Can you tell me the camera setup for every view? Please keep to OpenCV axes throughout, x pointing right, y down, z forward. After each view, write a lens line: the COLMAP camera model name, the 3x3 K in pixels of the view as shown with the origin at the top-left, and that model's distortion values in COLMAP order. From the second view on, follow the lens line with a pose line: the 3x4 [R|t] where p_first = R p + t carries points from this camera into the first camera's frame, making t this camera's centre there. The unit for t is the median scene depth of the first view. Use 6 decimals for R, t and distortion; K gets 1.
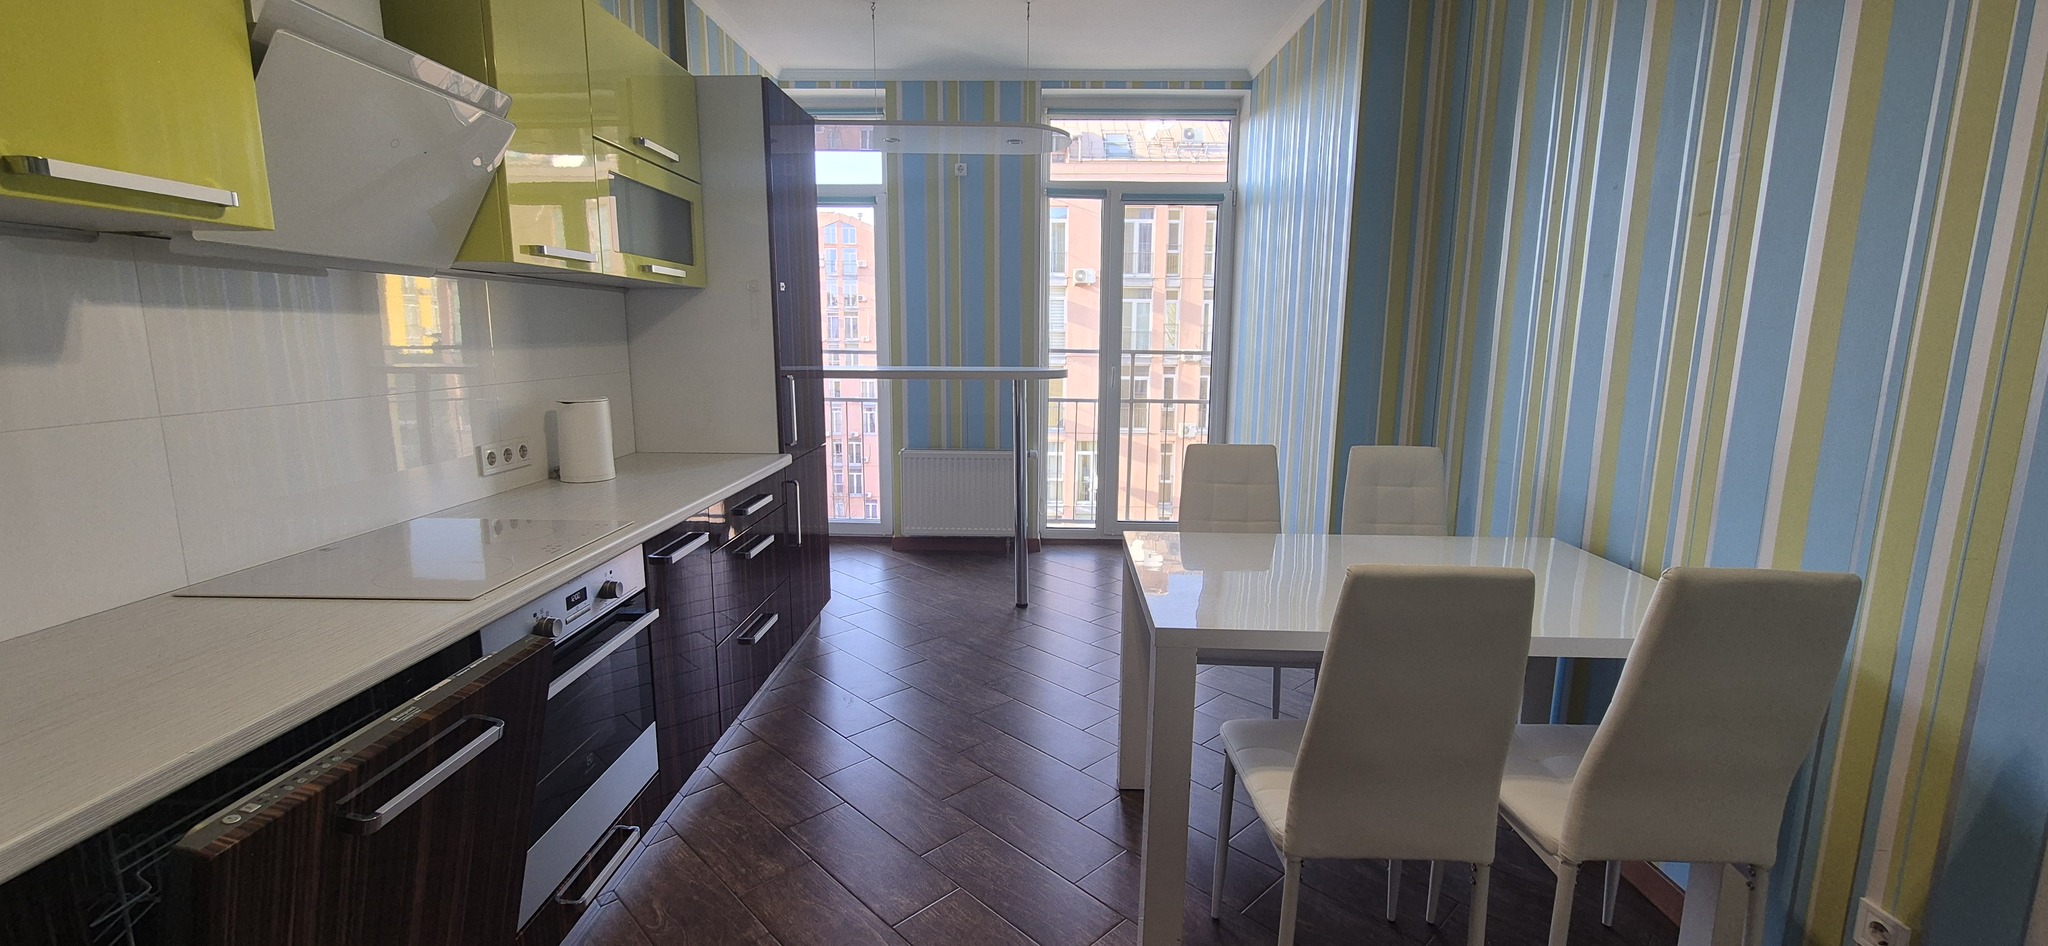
lens RADIAL K [[845.2, 0, 1024.4], [0, 845.2, 471.0], [0, 0, 1]] dist [-0.004658, 0.002970]
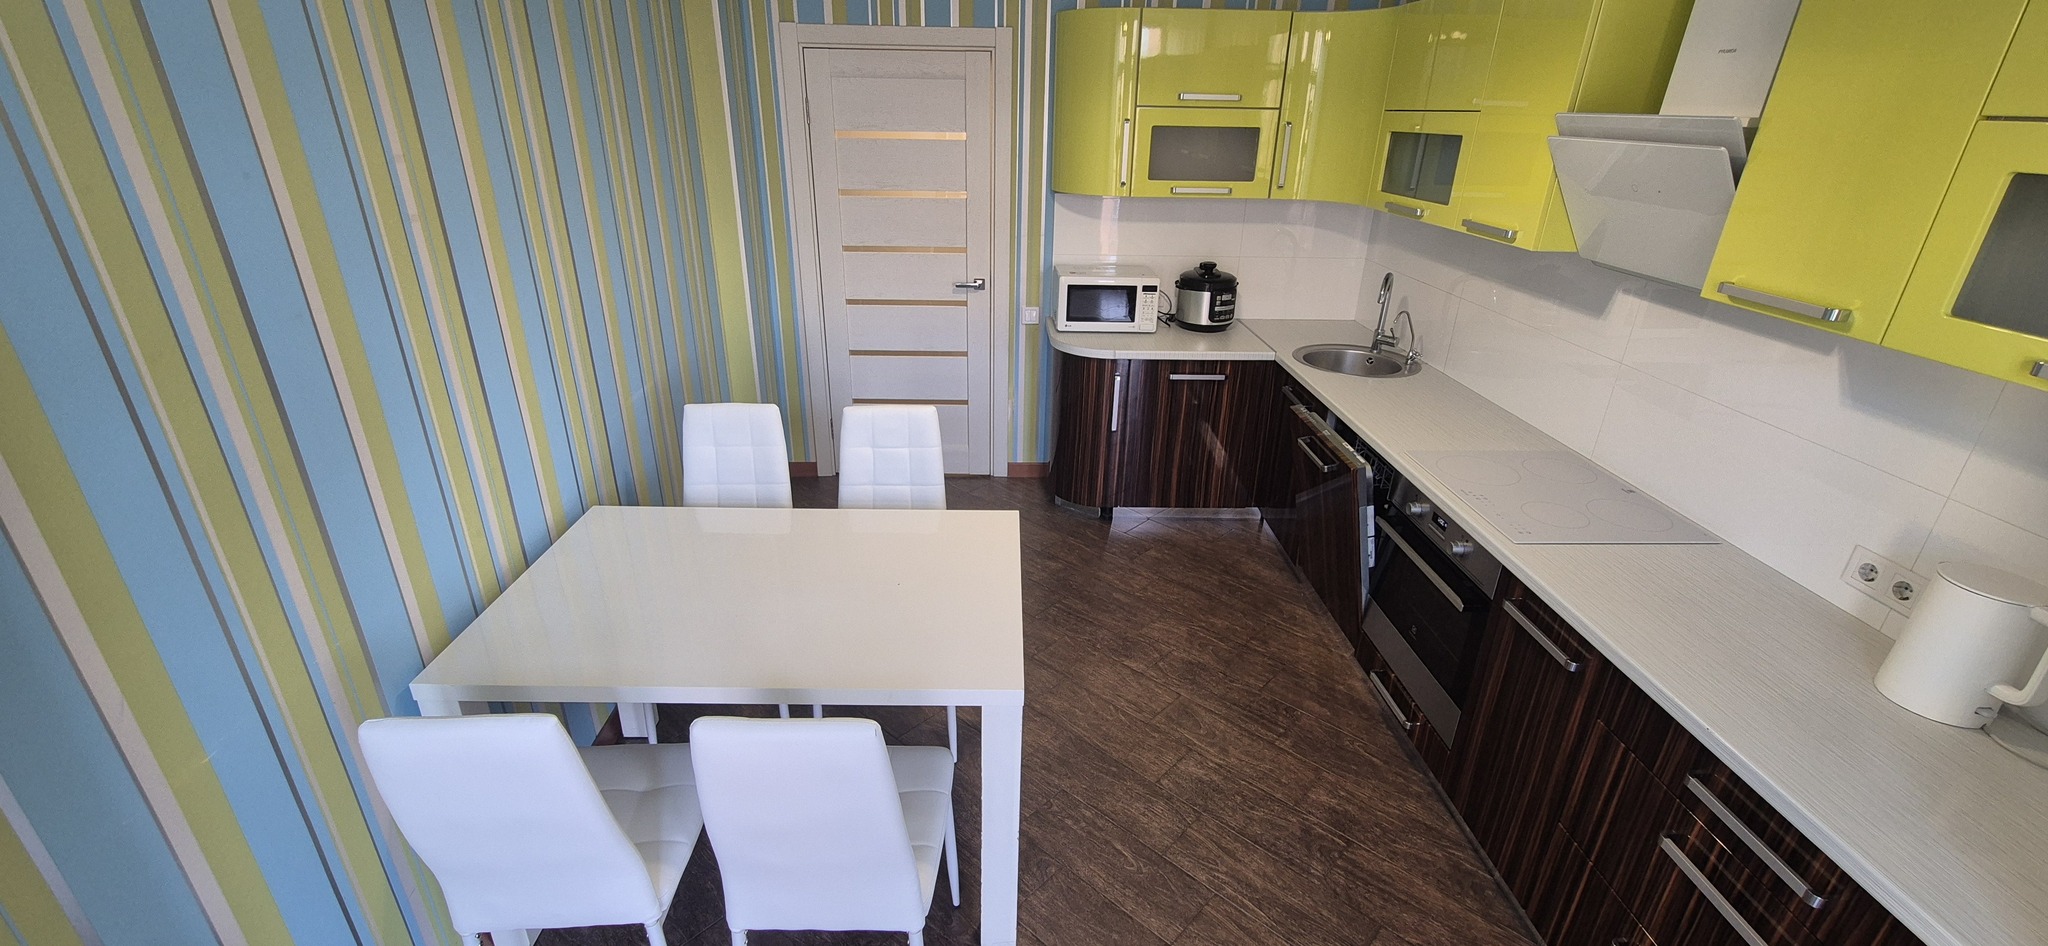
lens RADIAL K [[845.2, 0, 1020.7], [0, 845.2, 475.2], [0, 0, 1]] dist [-0.004658, 0.002970]
pose [[-0.998446, -0.001235, -0.055717, 0.085414], [-0.031448, 0.837868, 0.544967, -0.243482], [0.046010, 0.545872, -0.836604, 0.795435]]
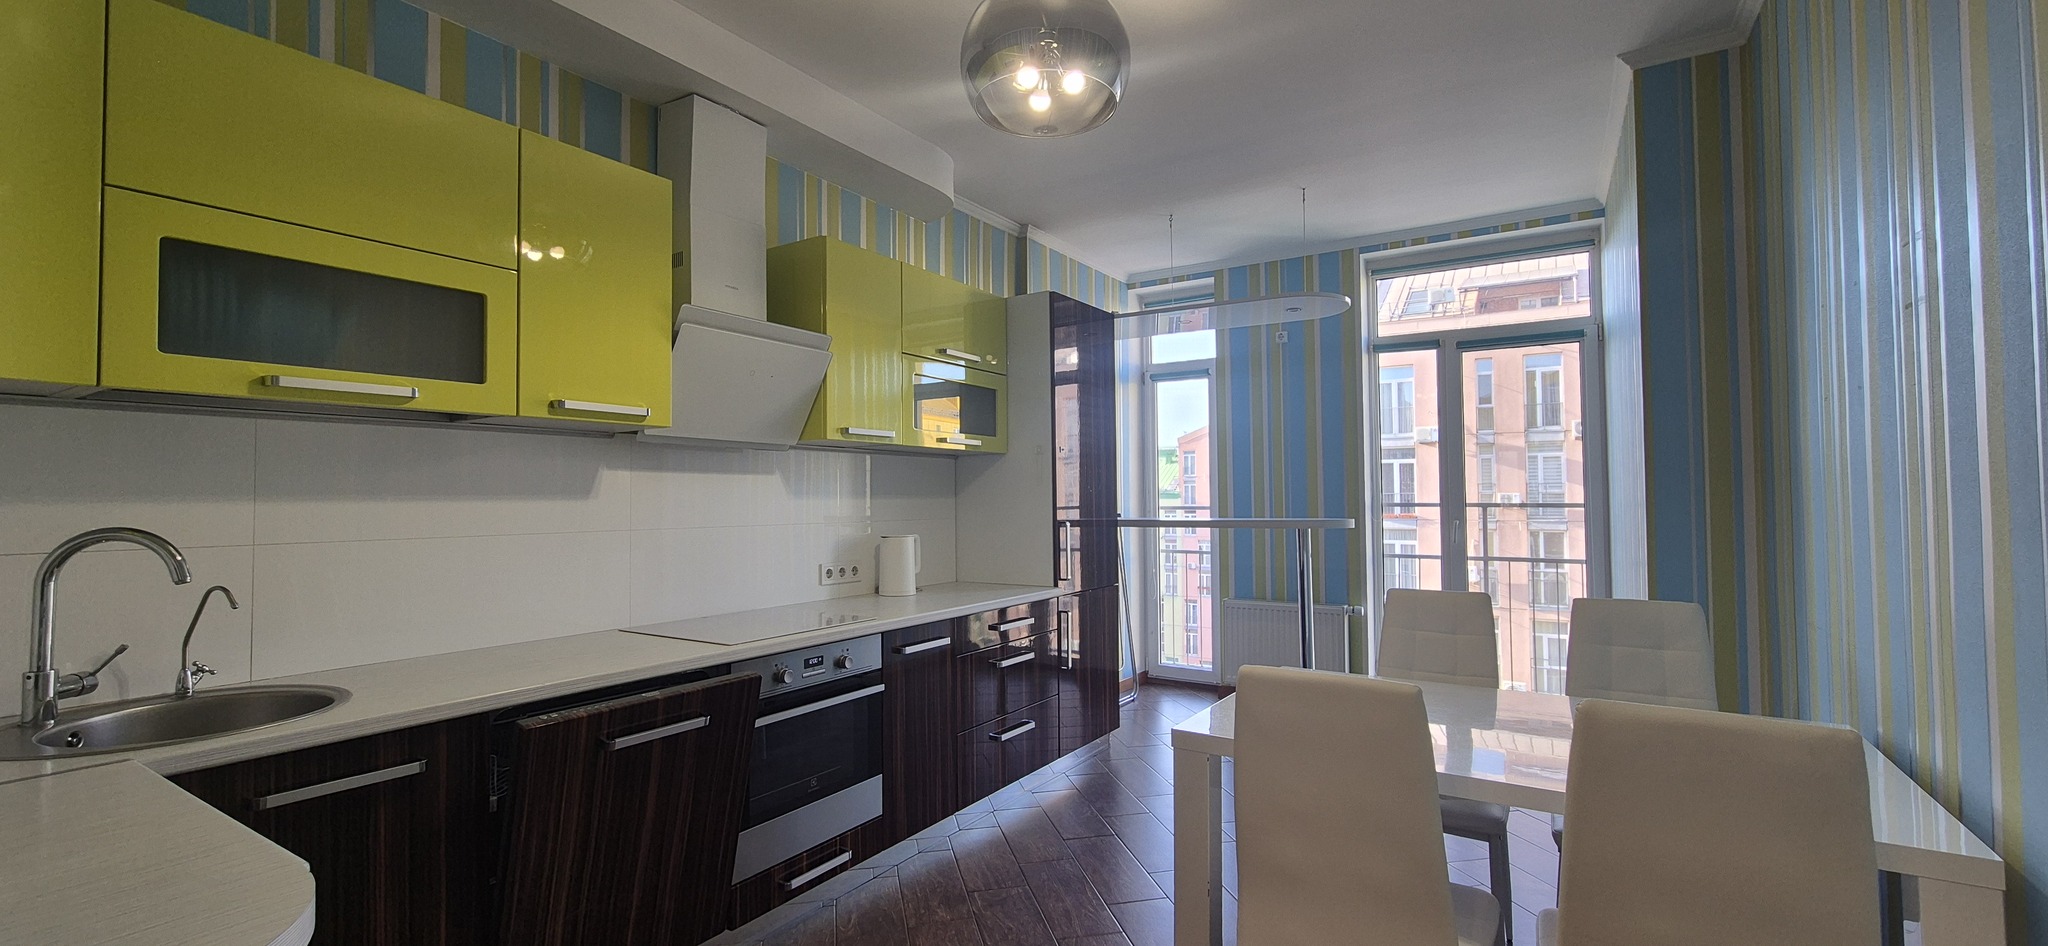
lens RADIAL K [[845.2, 0, 1019.2], [0, 845.2, 469.6], [0, 0, 1]] dist [-0.004658, 0.002970]
pose [[0.850811, -0.031003, -0.524556, 0.209617], [-0.072649, 0.981731, -0.175857, 0.021461], [0.520425, 0.187730, 0.833016, -0.034812]]
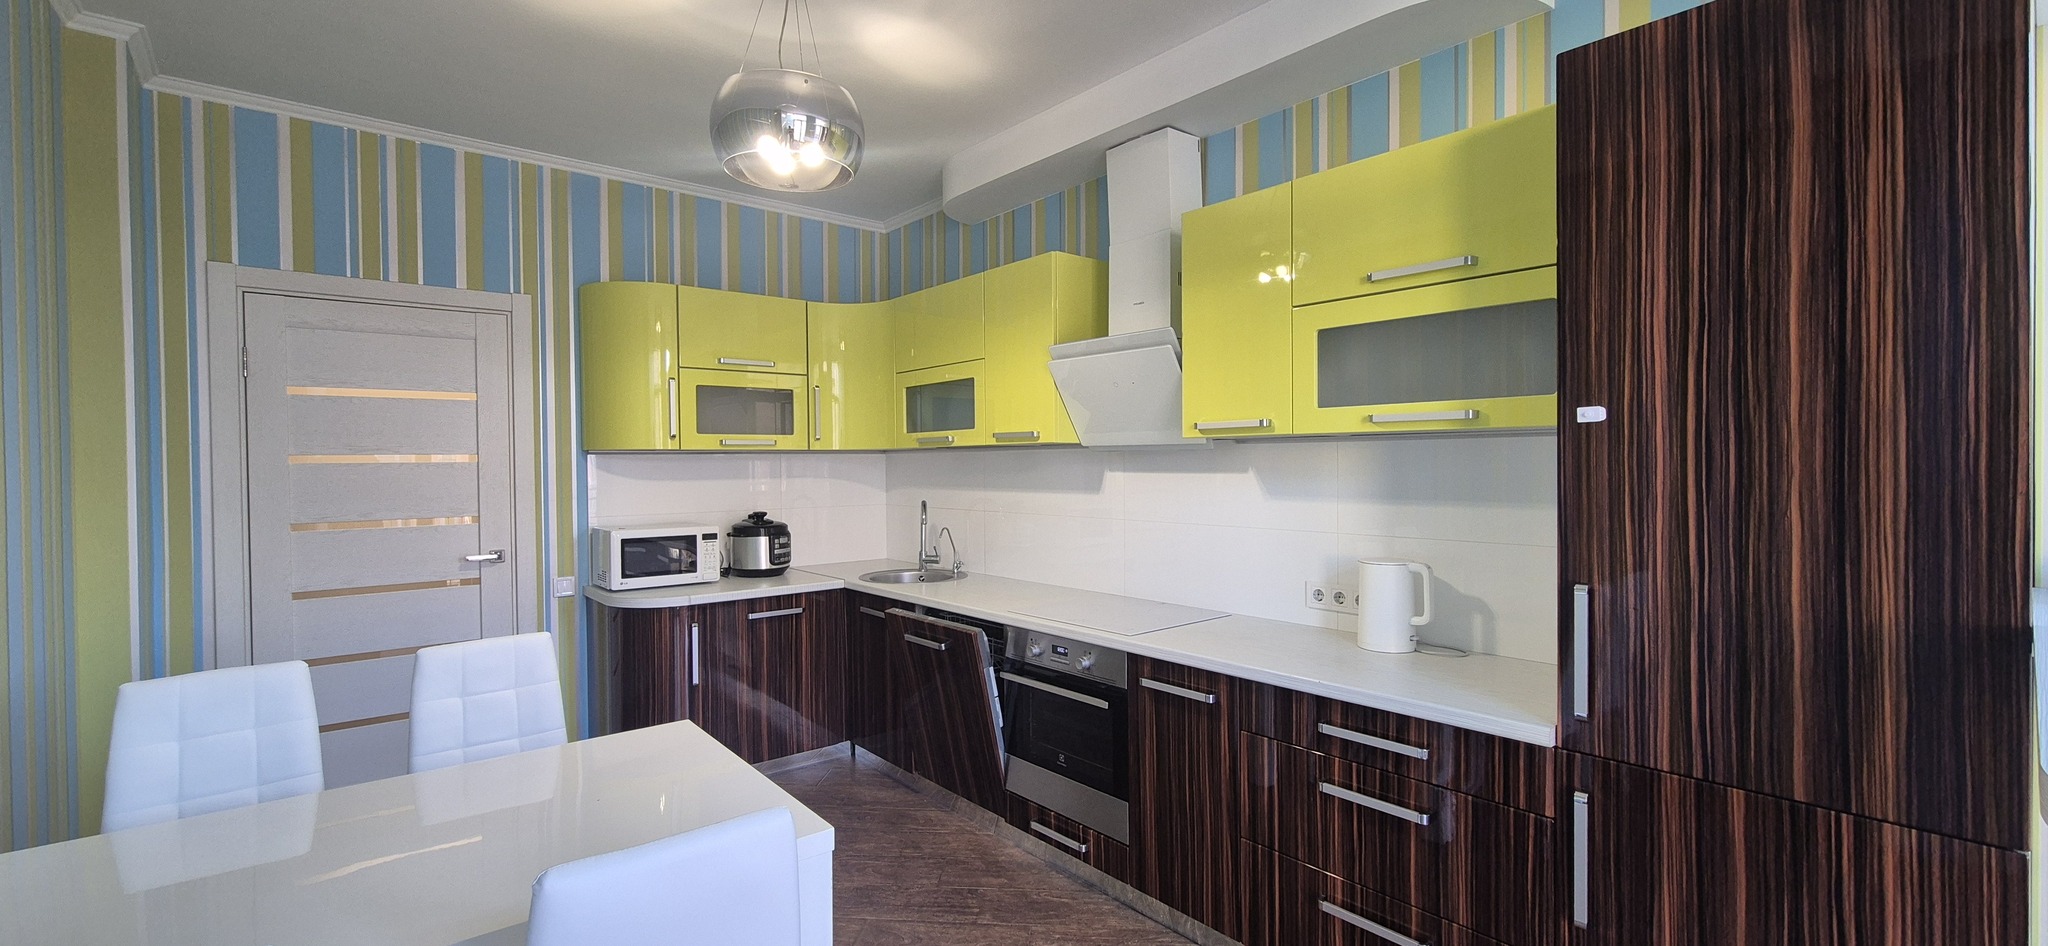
lens RADIAL K [[845.2, 0, 1029.3], [0, 845.2, 467.3], [0, 0, 1]] dist [-0.004658, 0.002970]
pose [[-0.752377, 0.009438, -0.658665, 0.219779], [-0.100878, 0.986452, 0.129366, -0.152457], [0.650963, 0.163776, -0.741232, 0.807340]]
